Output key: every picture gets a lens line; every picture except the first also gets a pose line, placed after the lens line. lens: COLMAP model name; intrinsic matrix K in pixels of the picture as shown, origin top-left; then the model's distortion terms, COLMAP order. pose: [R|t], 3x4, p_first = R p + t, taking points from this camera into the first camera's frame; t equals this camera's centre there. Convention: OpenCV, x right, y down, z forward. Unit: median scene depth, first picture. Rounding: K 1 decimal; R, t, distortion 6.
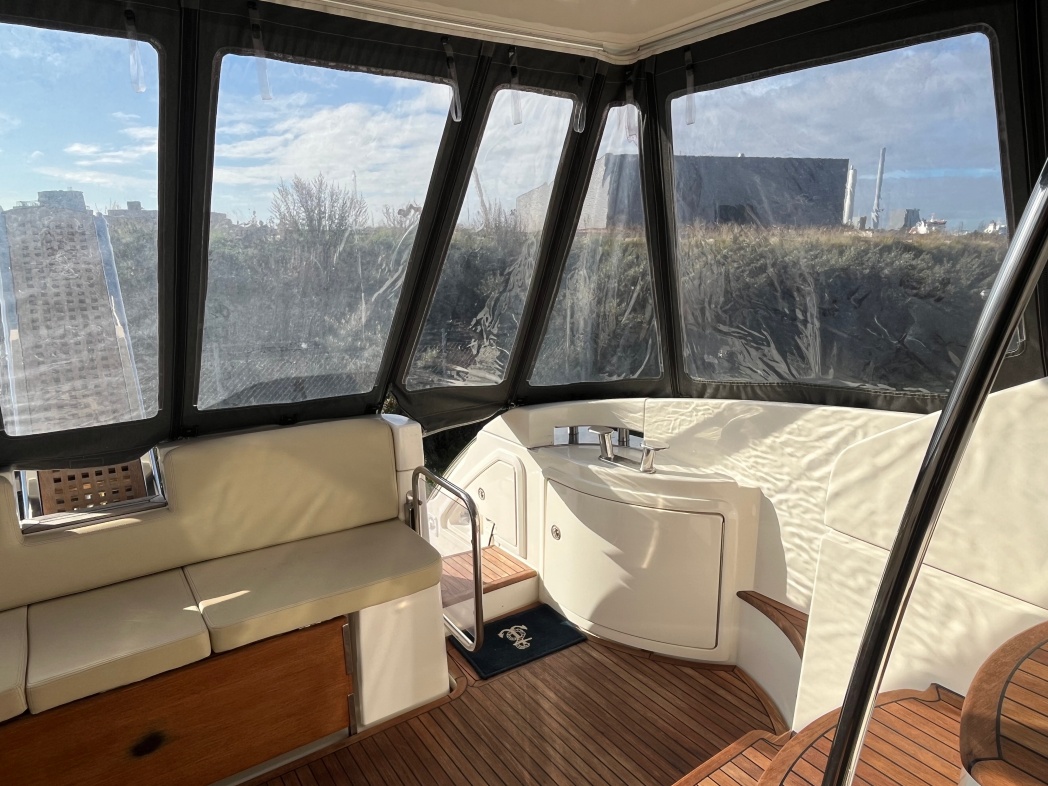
lens RADIAL K [[641.2, 0, 514.8], [0, 641.2, 385.9], [0, 0, 1]] dist [-0.007736, -0.002939]
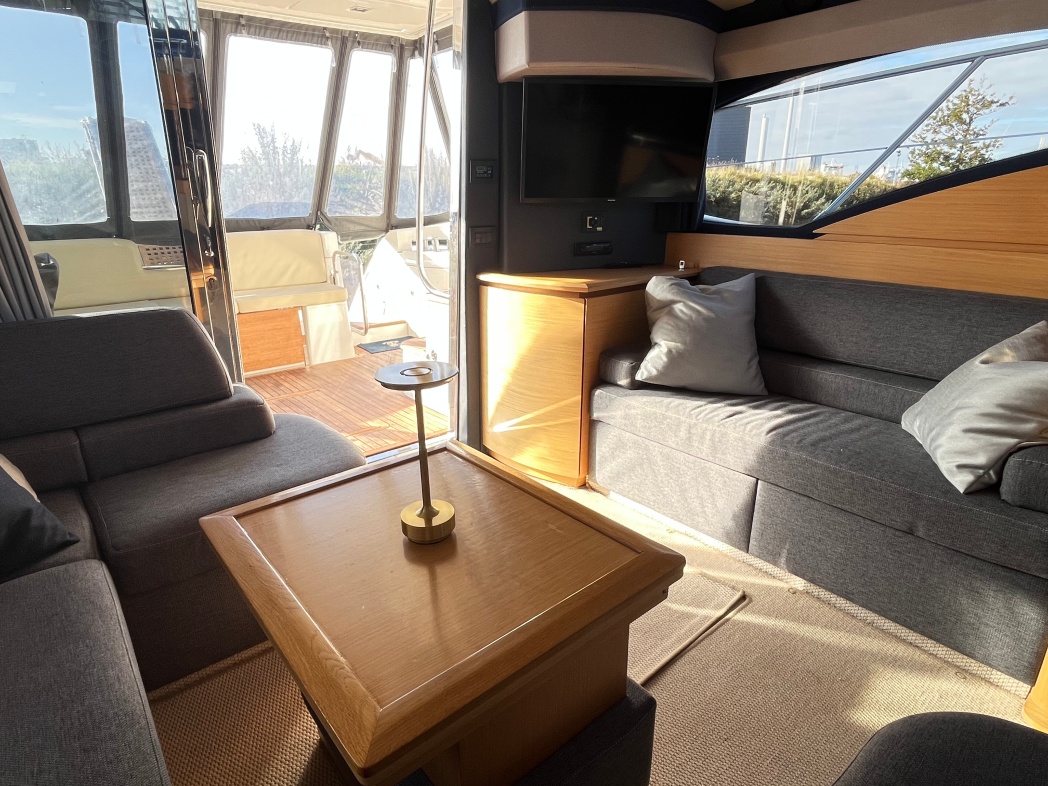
lens RADIAL K [[579.9, 0, 522.6], [0, 579.9, 401.6], [0, 0, 1]] dist [0.002653, -0.014123]
pose [[0.994948, -0.034713, 0.094199, 0.271658], [0.021533, 0.990269, 0.137492, 0.396303], [-0.098056, -0.134769, 0.986013, -0.998093]]
